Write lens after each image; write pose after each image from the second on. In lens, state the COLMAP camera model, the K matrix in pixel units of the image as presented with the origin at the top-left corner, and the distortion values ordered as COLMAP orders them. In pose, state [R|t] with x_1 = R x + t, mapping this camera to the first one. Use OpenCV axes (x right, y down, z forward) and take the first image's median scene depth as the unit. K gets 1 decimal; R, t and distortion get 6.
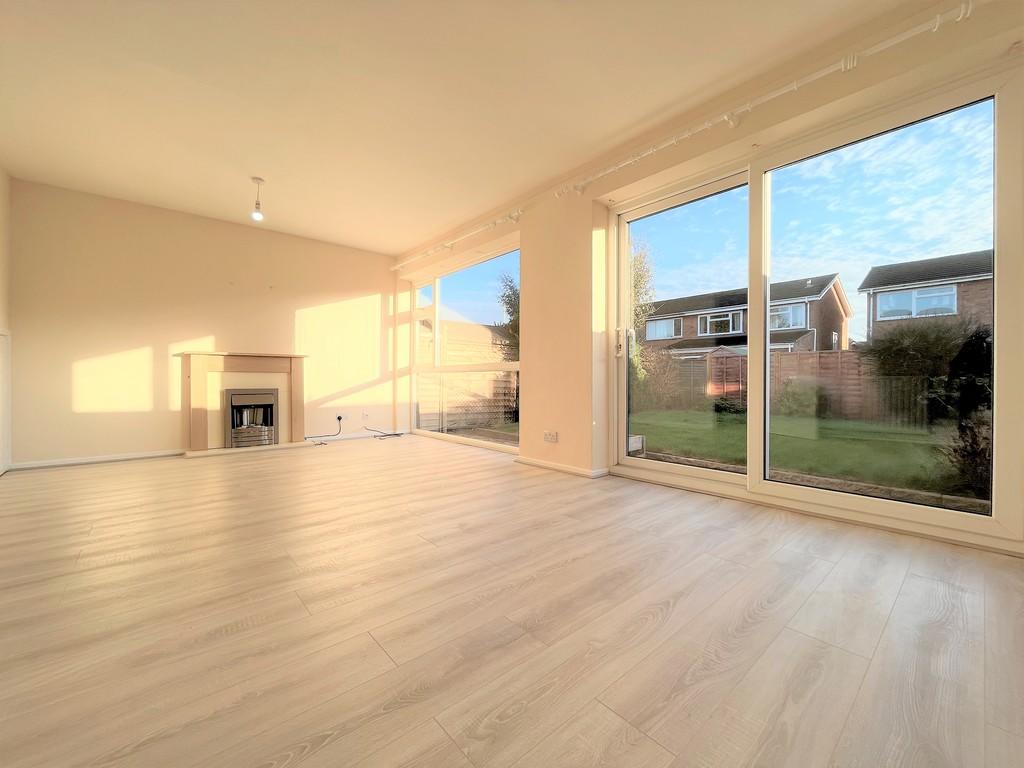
lens RADIAL K [[416.0, 0, 510.2], [0, 416.0, 384.0], [0, 0, 1]] dist [-0.002422, 0.000014]
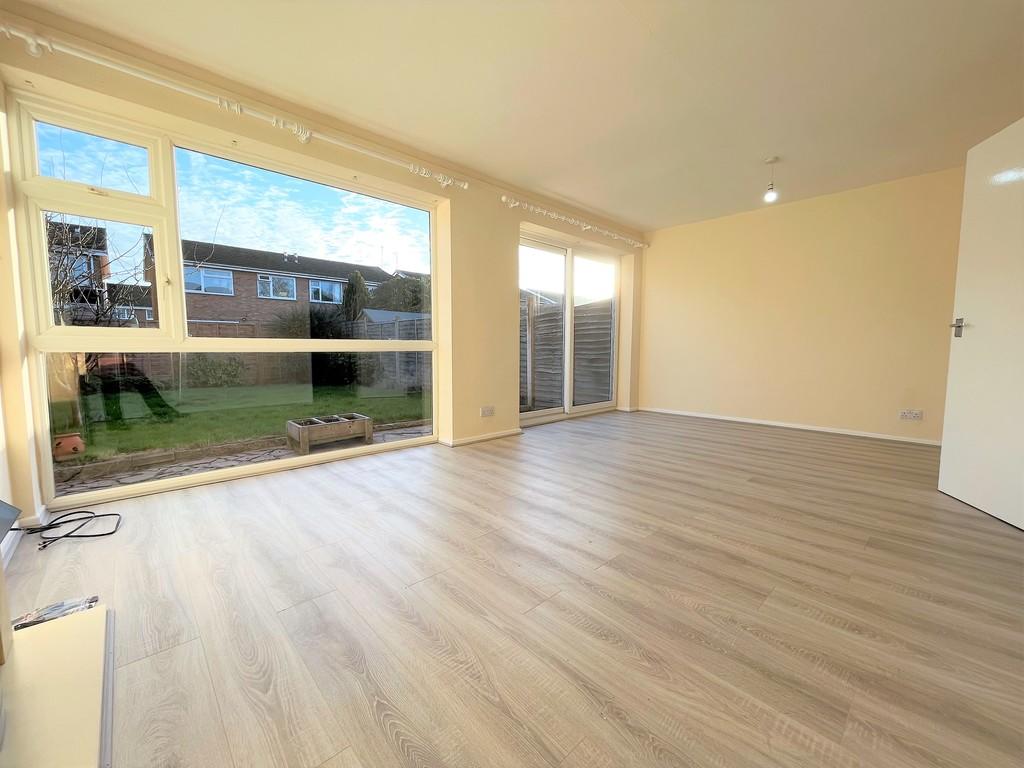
lens RADIAL K [[416.0, 0, 510.2], [0, 416.0, 384.0], [0, 0, 1]] dist [-0.002422, 0.000014]
pose [[-0.021886, -0.085851, 0.996068, -0.783972], [0.002889, 0.996297, 0.085934, -0.033476], [-0.999756, 0.004758, -0.021557, 0.757992]]
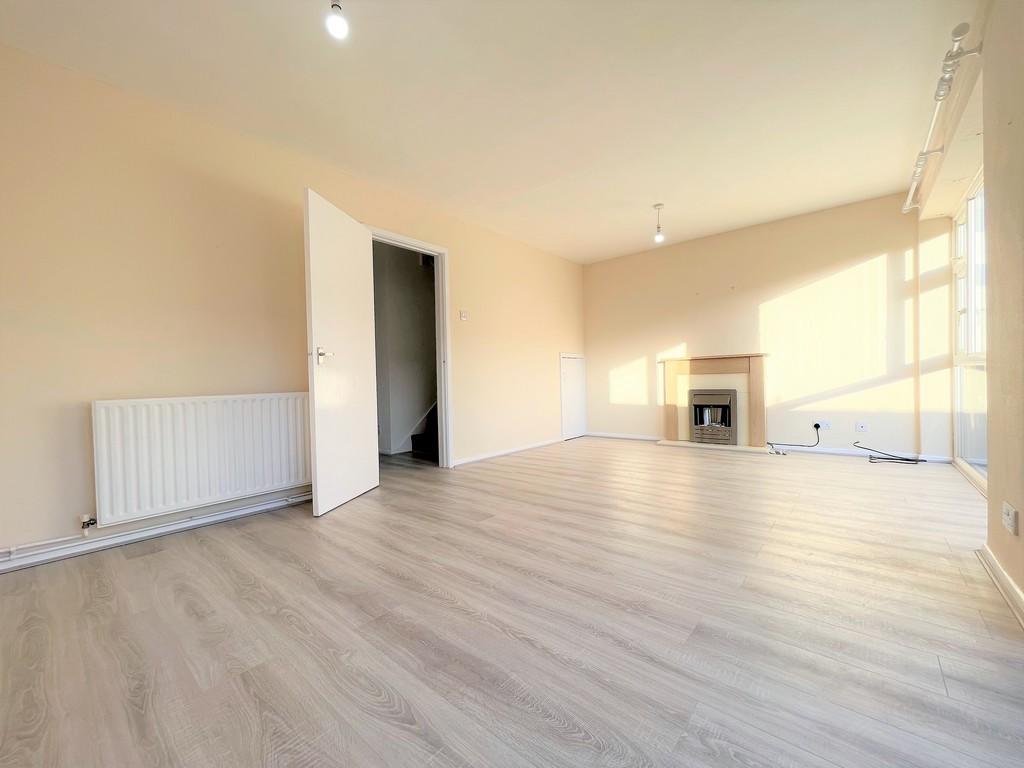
lens RADIAL K [[416.0, 0, 510.2], [0, 416.0, 384.0], [0, 0, 1]] dist [-0.002422, 0.000014]
pose [[0.139587, 0.005385, -0.990195, 0.355328], [0.019144, 0.999784, 0.008136, -0.020740], [0.990025, -0.020092, 0.139454, 0.344347]]
